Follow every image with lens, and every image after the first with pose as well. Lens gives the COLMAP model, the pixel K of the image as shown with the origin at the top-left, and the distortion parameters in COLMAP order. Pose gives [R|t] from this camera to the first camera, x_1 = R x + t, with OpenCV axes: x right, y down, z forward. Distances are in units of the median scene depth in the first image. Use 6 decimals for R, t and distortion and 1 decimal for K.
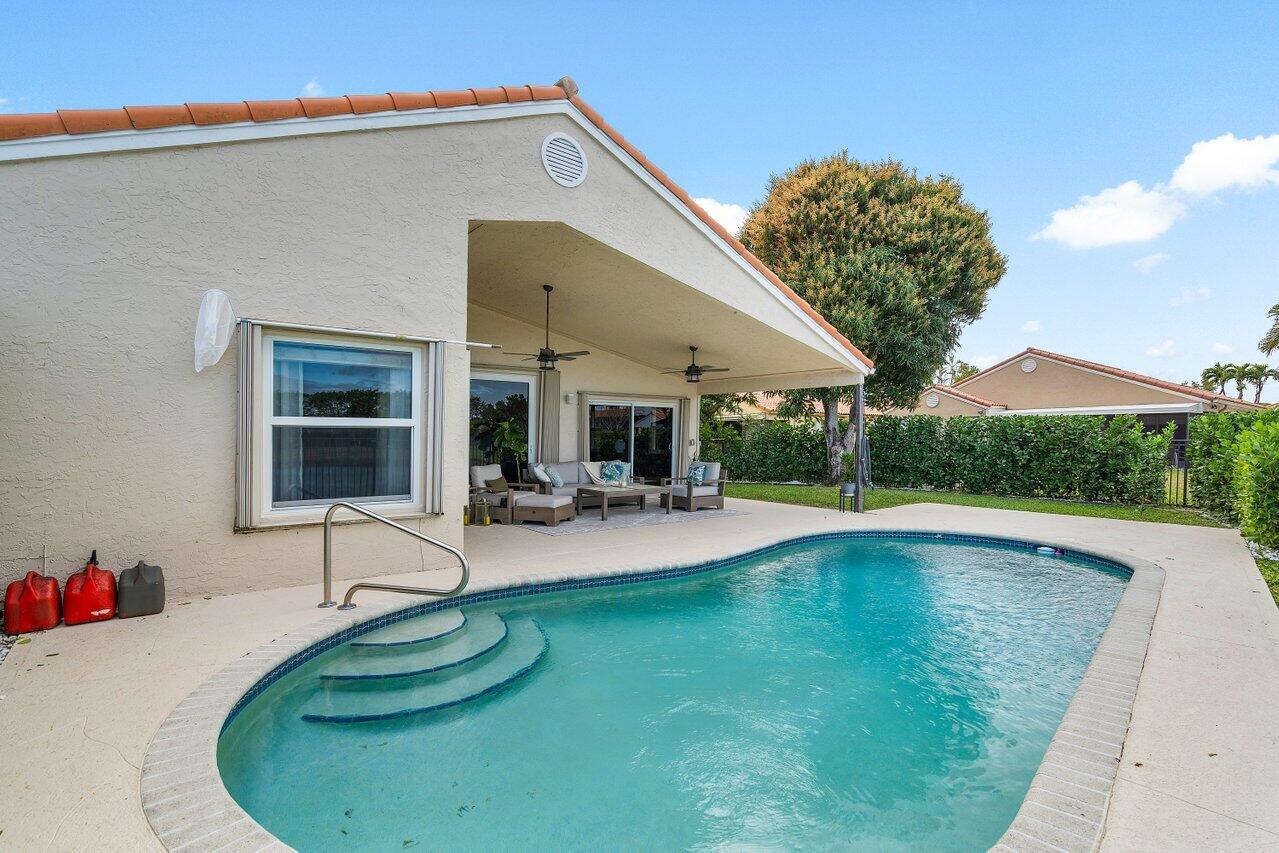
lens RADIAL K [[596.9, 0, 629.5], [0, 596.9, 428.6], [0, 0, 1]] dist [-0.001000, 0.000176]
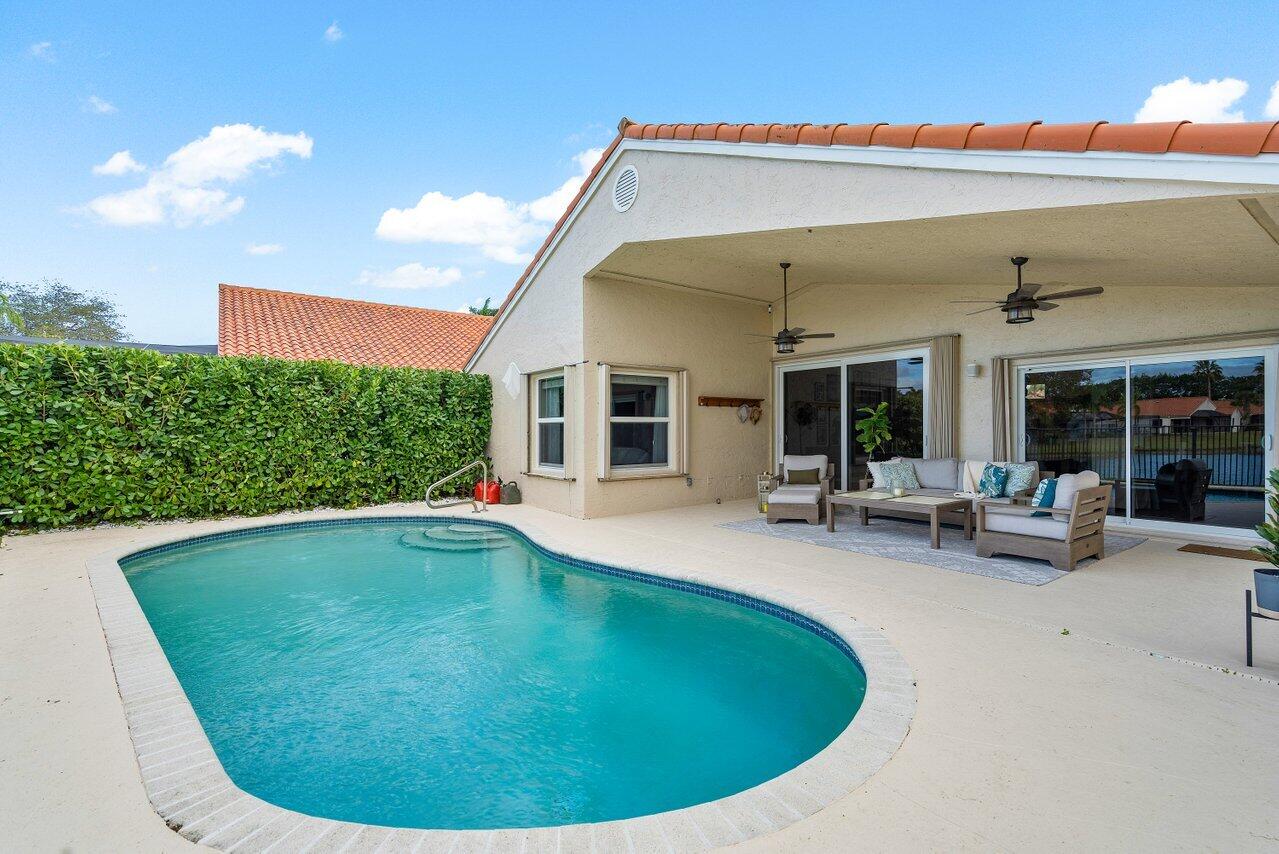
lens RADIAL K [[603.5, 0, 656.6], [0, 603.5, 421.9], [0, 0, 1]] dist [-0.001165, -0.000266]
pose [[-0.011236, -0.025915, -0.999601, 1.066919], [-0.000677, 0.999664, -0.025909, 0.032504], [0.999937, 0.000386, -0.011250, 1.091229]]
